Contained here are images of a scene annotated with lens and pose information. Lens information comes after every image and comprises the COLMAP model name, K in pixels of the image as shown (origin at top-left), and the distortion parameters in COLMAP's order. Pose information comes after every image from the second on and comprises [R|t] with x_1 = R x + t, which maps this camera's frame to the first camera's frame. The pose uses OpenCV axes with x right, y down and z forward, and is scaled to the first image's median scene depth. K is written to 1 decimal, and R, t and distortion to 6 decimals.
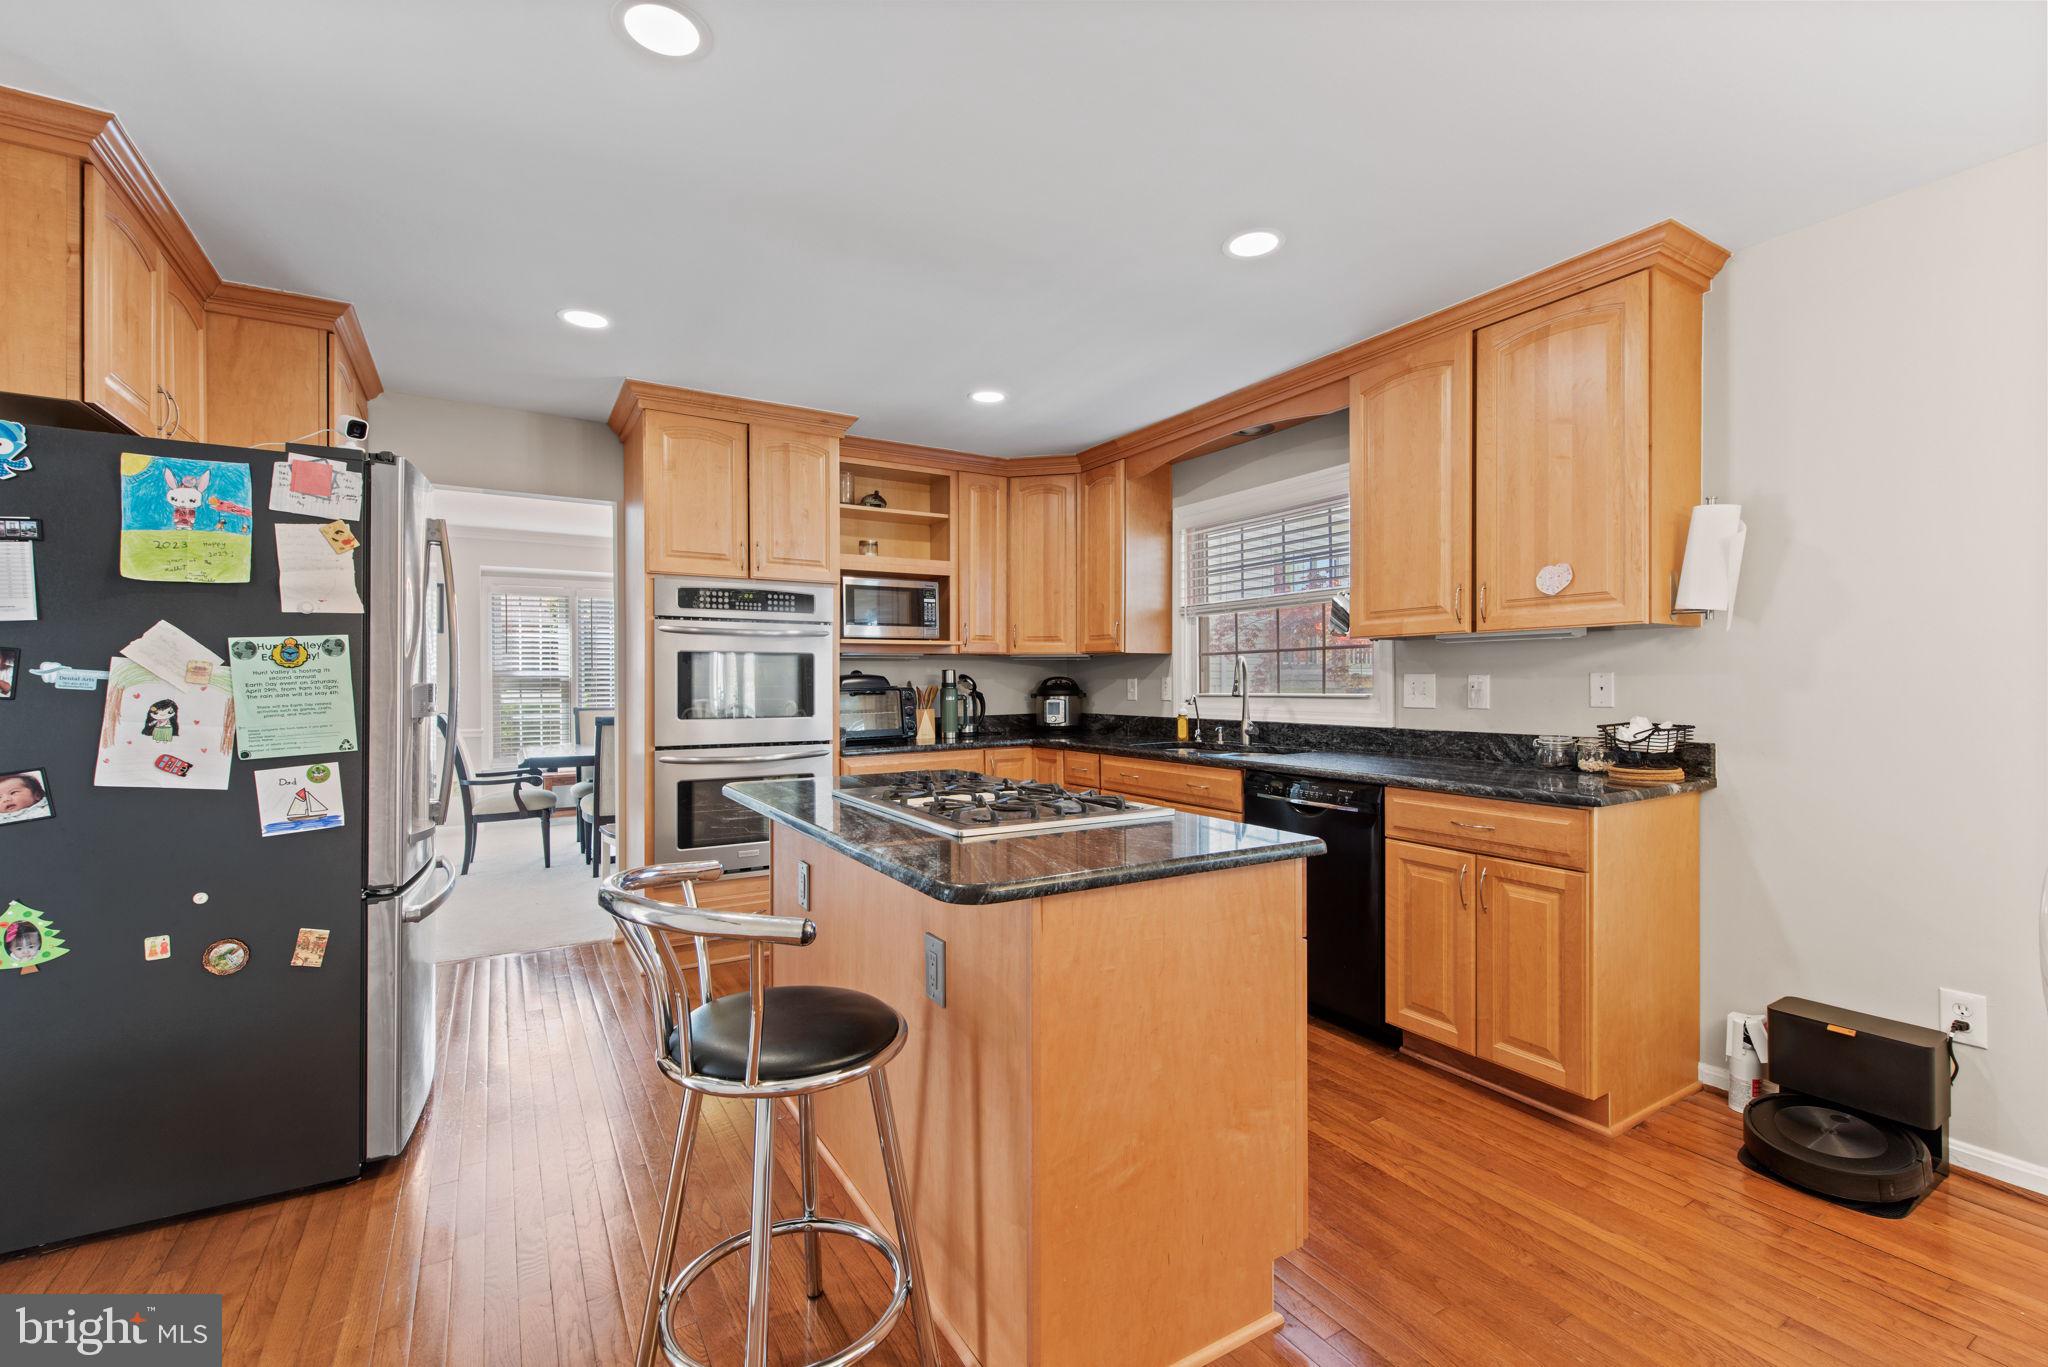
lens RADIAL K [[884.0, 0, 1024.2], [0, 884.0, 679.9], [0, 0, 1]] dist [0.008804, -0.000294]
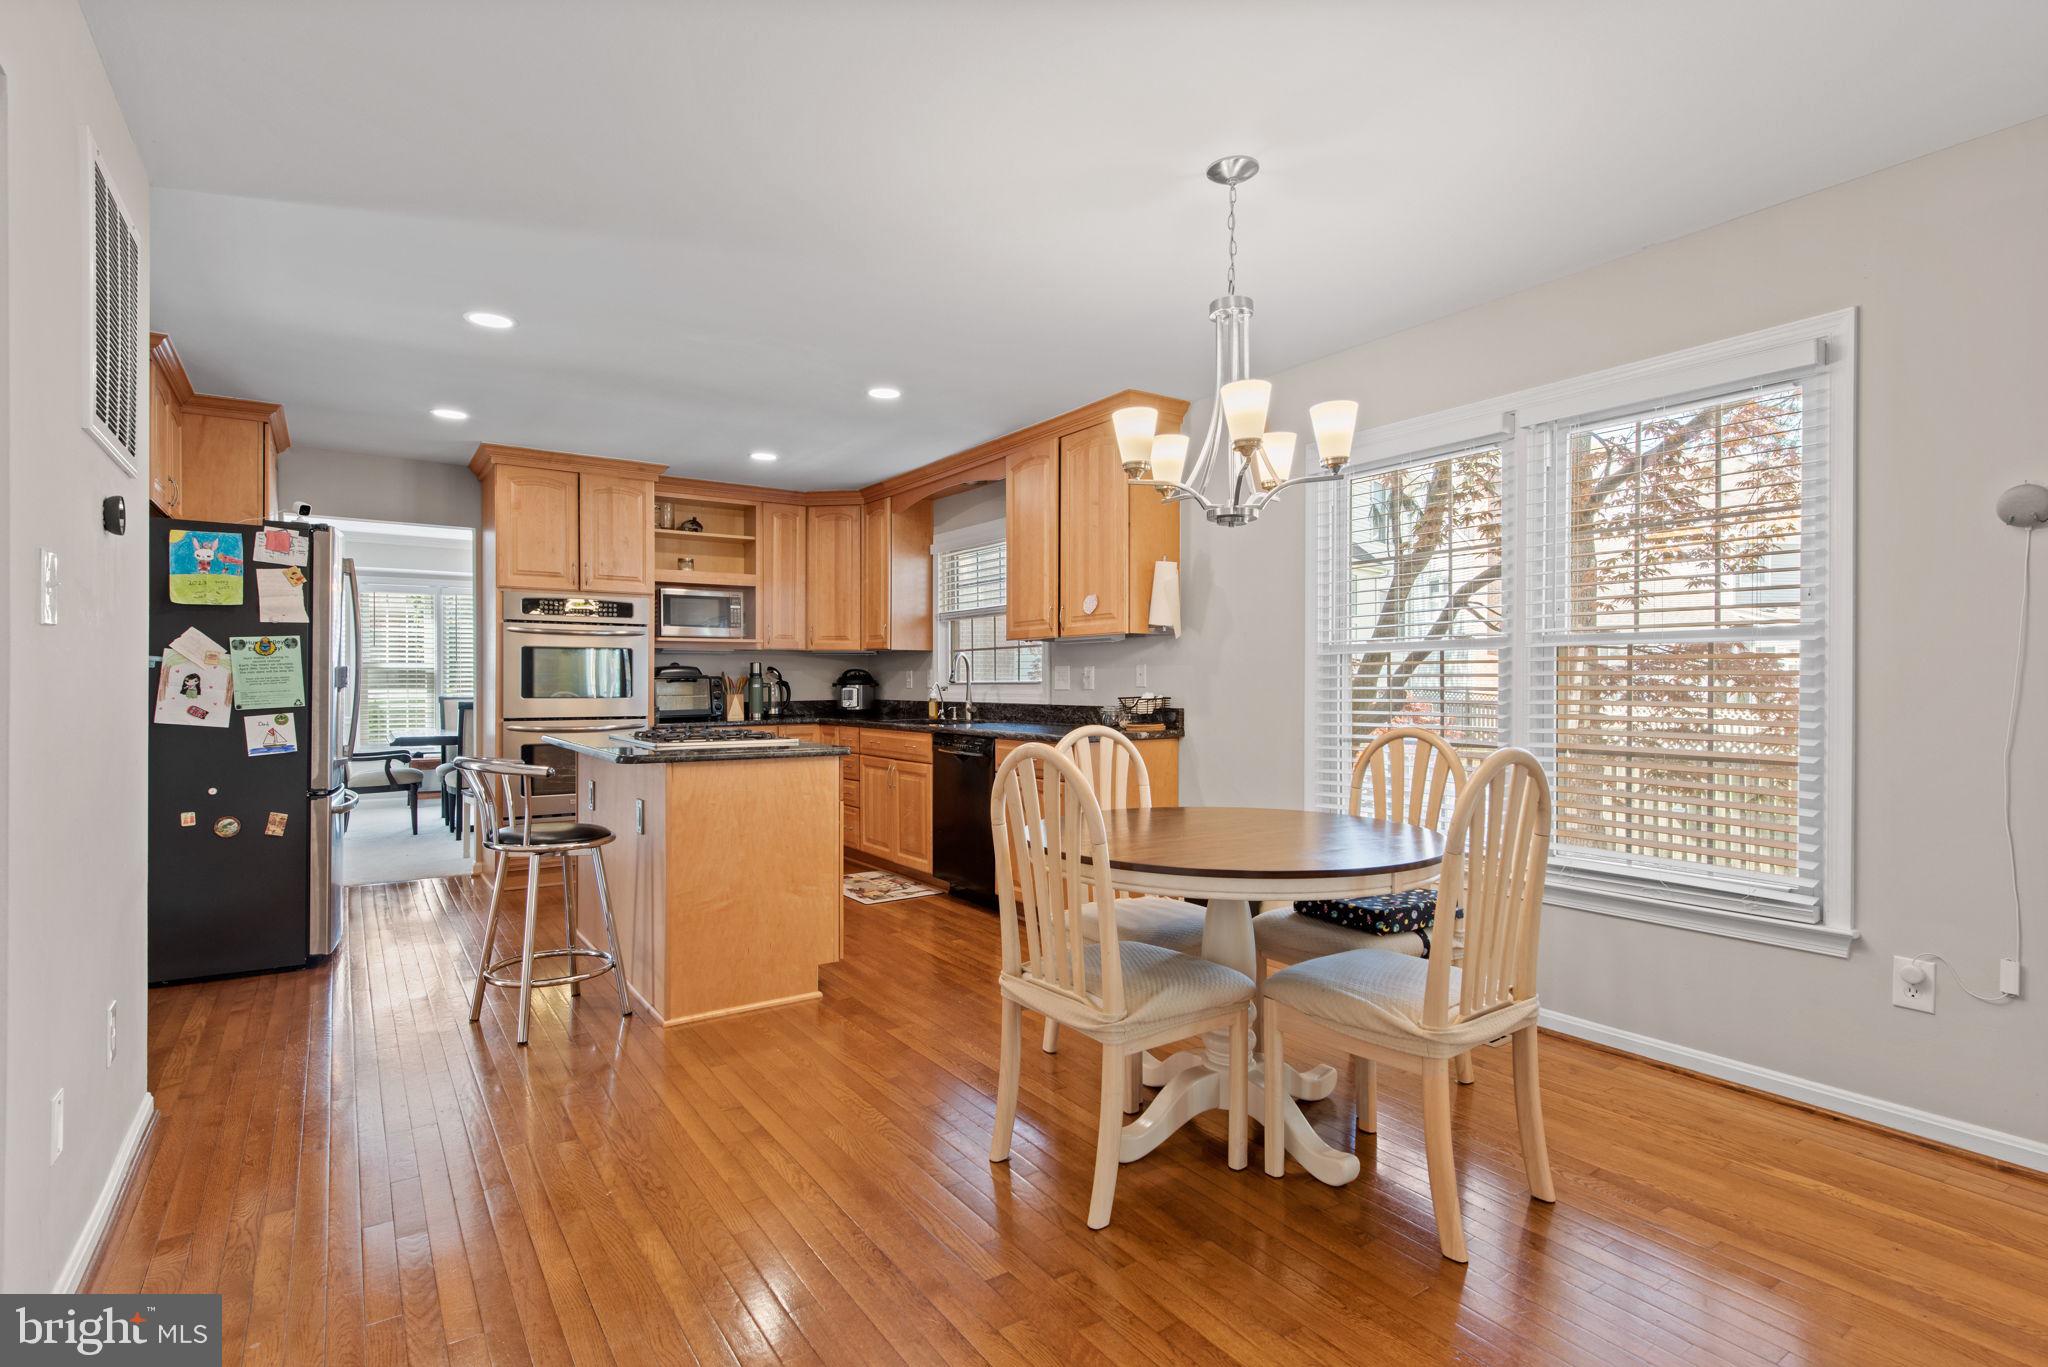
lens RADIAL K [[981.6, 0, 1023.7], [0, 981.6, 682.6], [0, 0, 1]] dist [0.003054, -0.000689]
pose [[0.997698, 0.003774, 0.067705, 0.290217], [-0.003981, 0.999988, 0.002928, 0.016291], [-0.067693, -0.003191, 0.997701, -0.578782]]
